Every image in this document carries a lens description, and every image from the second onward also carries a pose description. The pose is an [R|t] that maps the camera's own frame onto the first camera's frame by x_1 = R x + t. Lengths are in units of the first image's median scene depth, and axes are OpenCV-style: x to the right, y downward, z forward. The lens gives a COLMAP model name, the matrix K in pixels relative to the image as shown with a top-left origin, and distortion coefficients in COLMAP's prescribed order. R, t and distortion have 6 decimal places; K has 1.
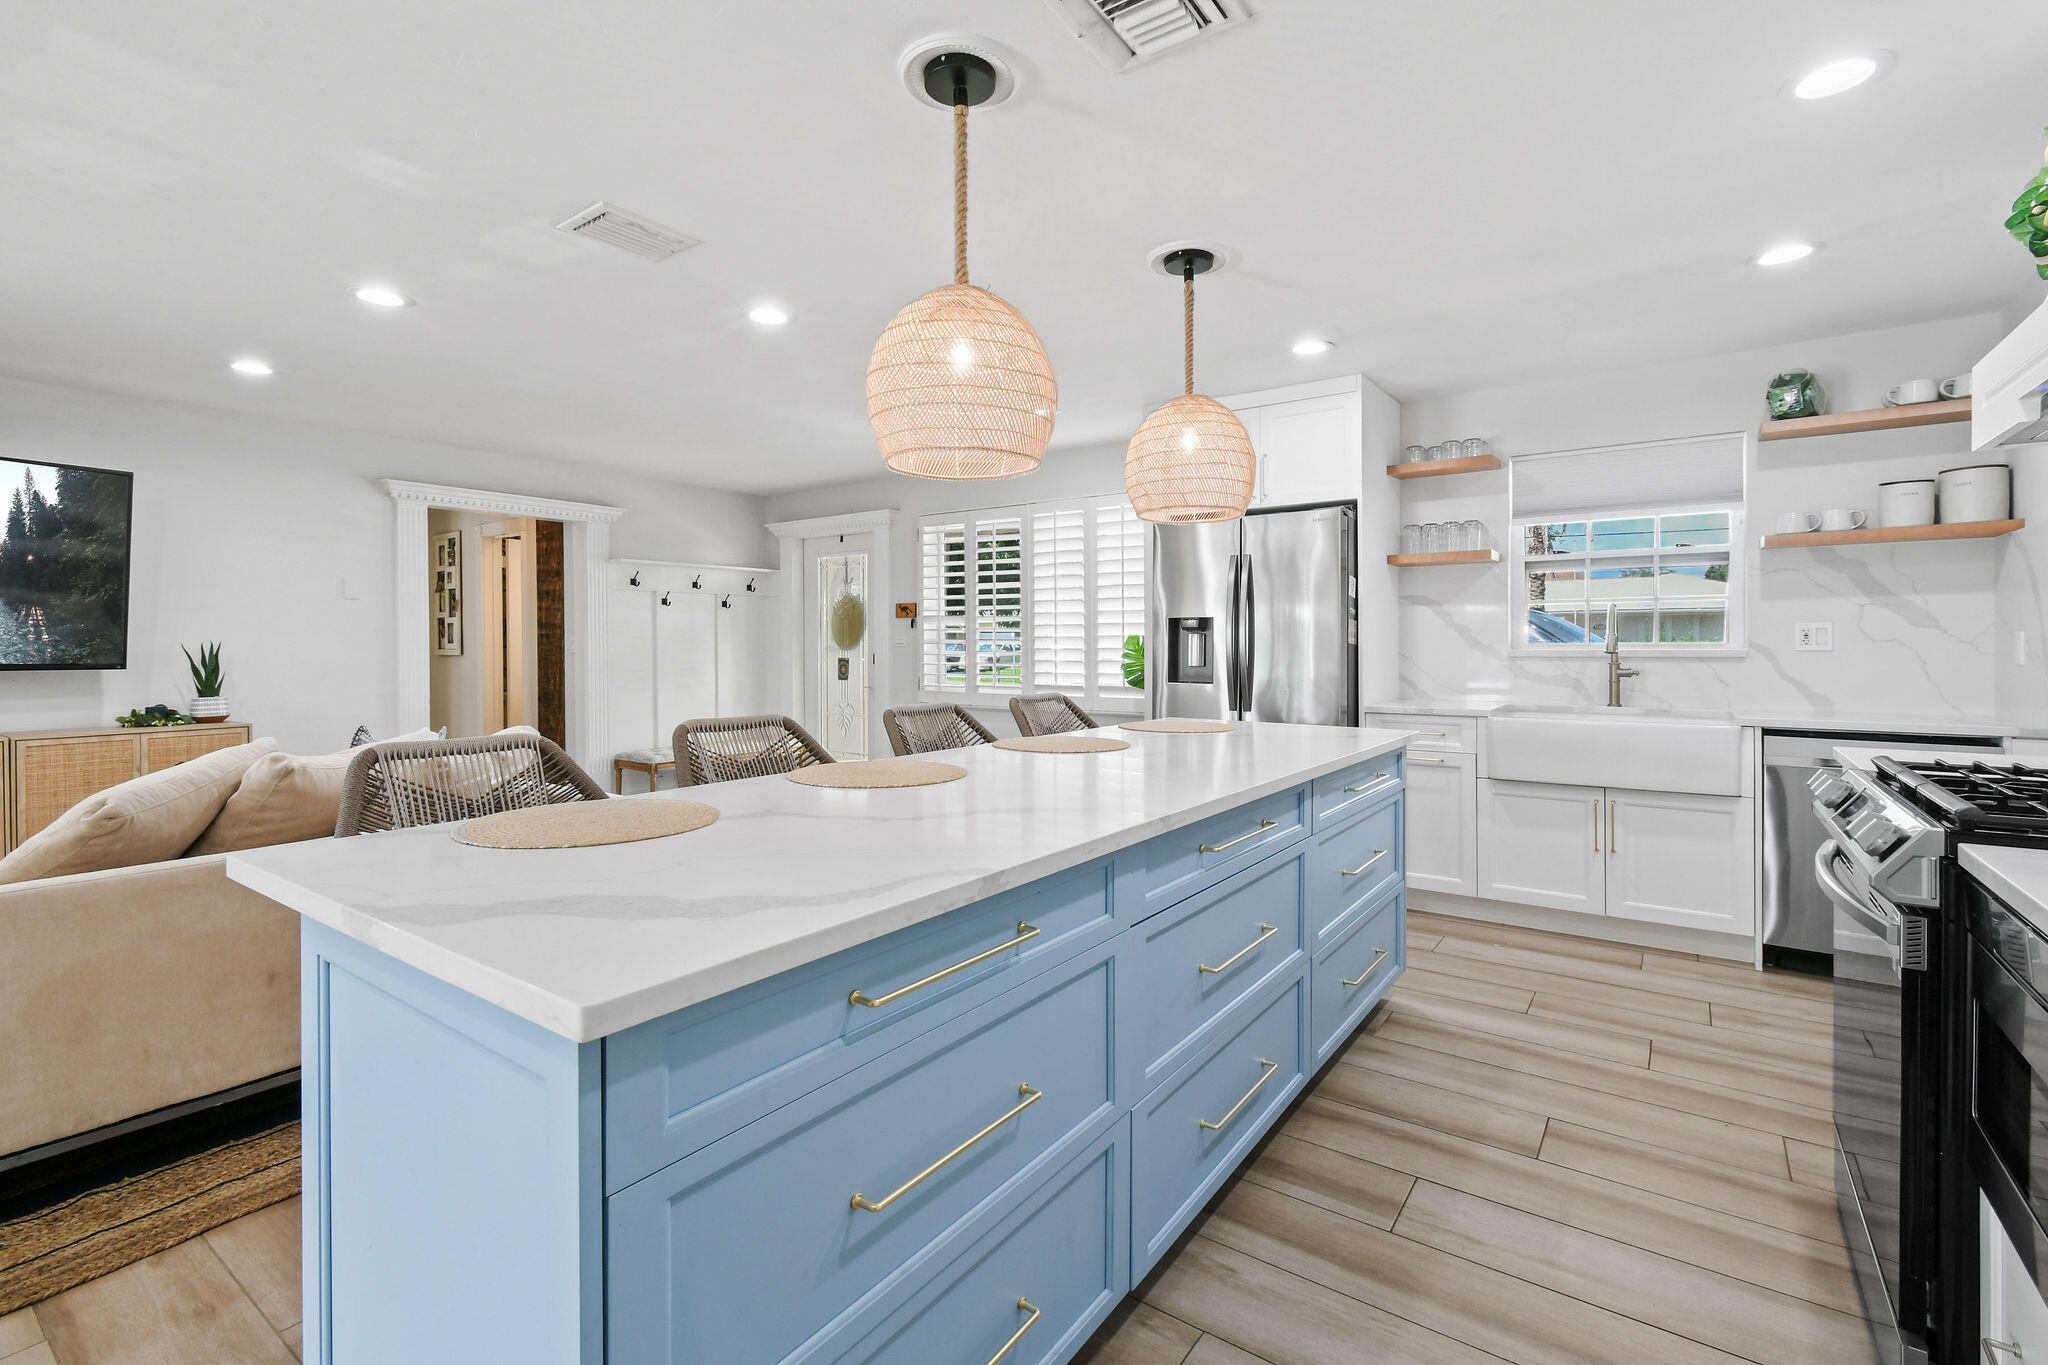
lens RADIAL K [[922.2, 0, 1024.1], [0, 922.2, 671.6], [0, 0, 1]] dist [0.008496, -0.004470]
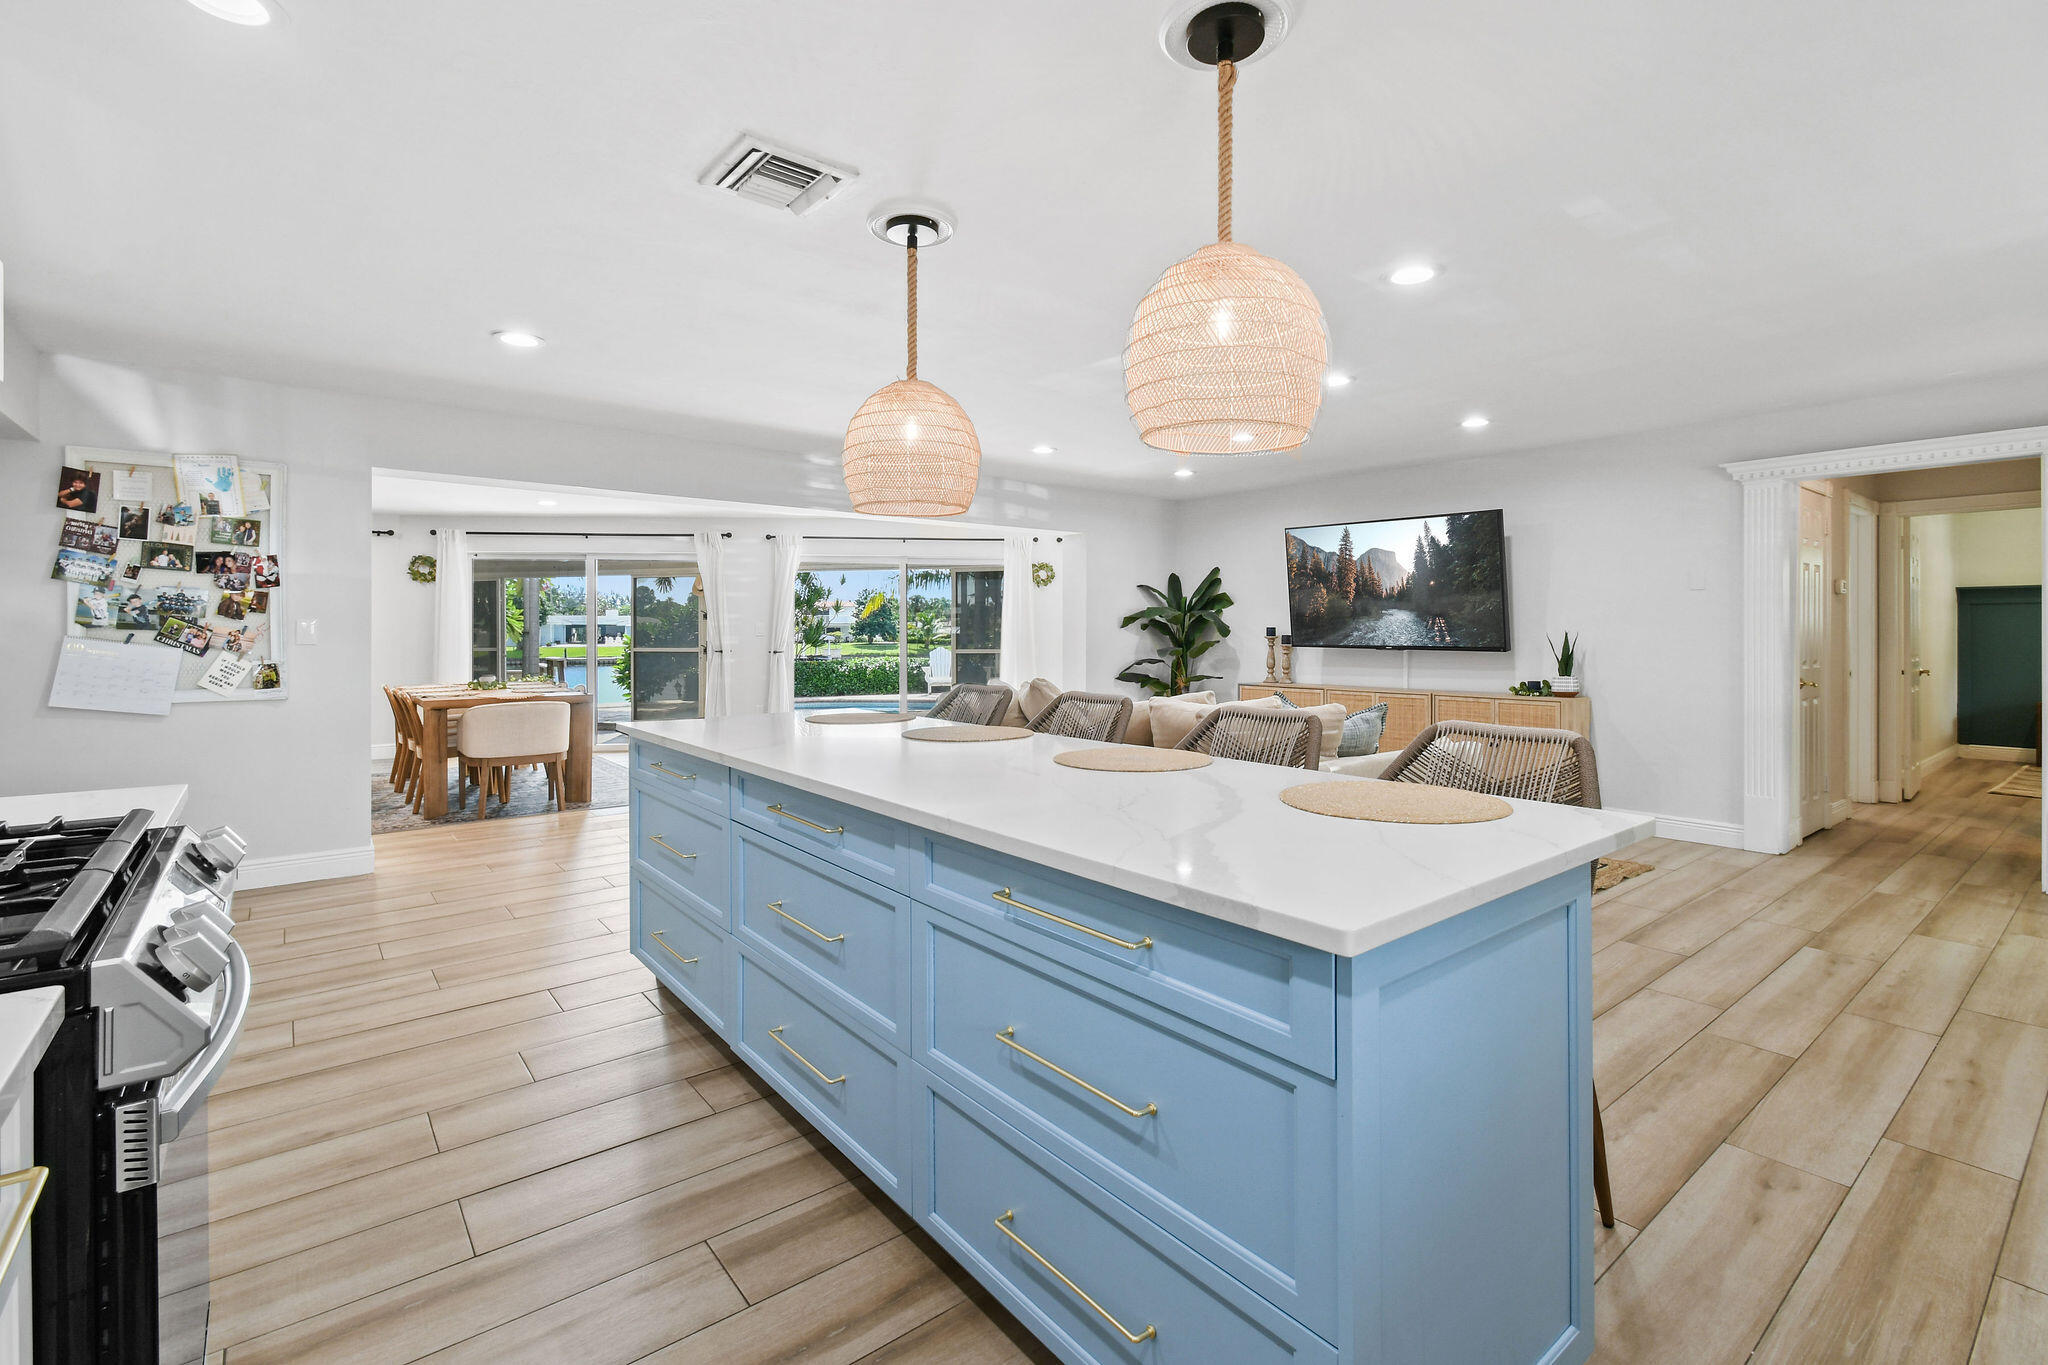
lens RADIAL K [[922.2, 0, 1019.0], [0, 922.2, 627.4], [0, 0, 1]] dist [0.008496, -0.004470]
pose [[-0.278781, -0.004881, -0.960342, 0.612892], [-0.026620, 0.999642, 0.002646, -0.026908], [0.959986, 0.026302, -0.278811, 0.773625]]
